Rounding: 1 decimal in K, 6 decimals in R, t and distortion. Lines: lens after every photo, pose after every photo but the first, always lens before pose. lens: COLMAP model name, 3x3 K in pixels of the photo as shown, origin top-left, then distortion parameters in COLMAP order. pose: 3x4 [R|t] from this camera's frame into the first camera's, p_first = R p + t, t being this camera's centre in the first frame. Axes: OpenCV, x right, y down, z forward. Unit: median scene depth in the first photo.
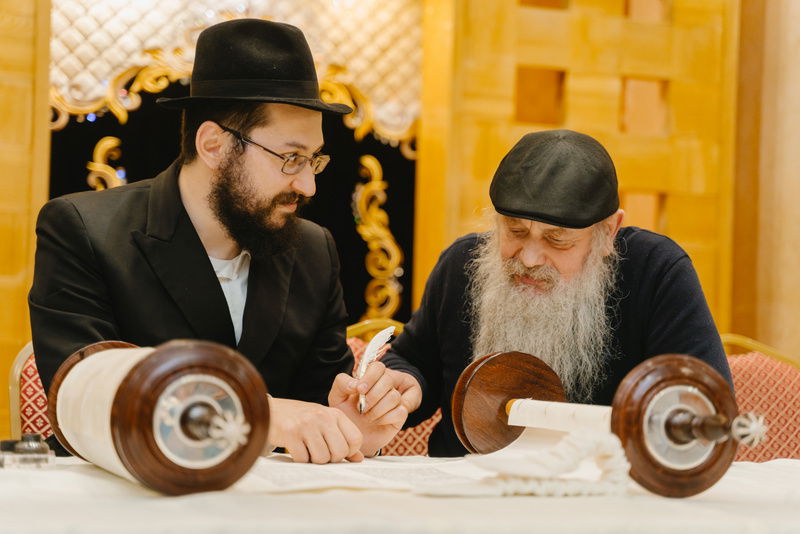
lens RADIAL K [[1687.2, 0, 400.0], [0, 1687.2, 267.0], [0, 0, 1]] dist [0.290638, -0.452652]
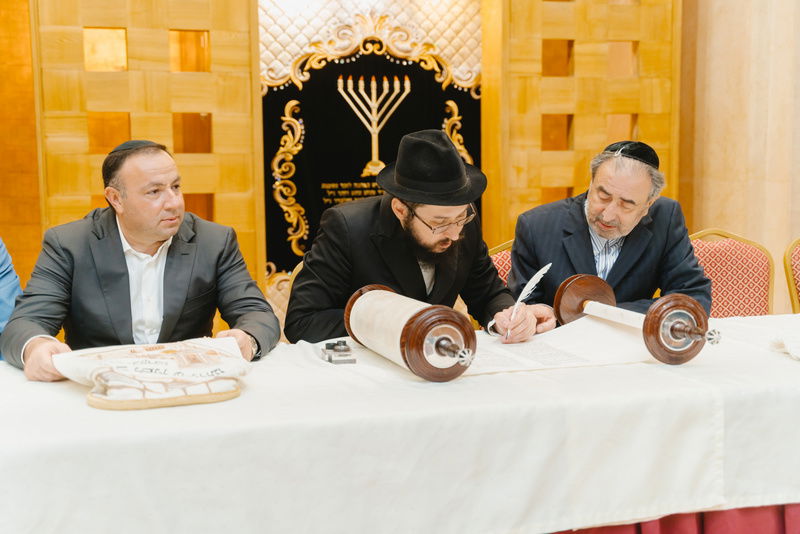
lens RADIAL K [[1149.4, 0, 400.0], [0, 1149.4, 267.0], [0, 0, 1]] dist [0.093478, 0.056518]
pose [[0.998529, -0.040117, -0.036468, -0.034467], [0.044548, 0.990489, 0.130180, -0.056013], [0.030899, -0.131613, 0.990820, -0.106766]]
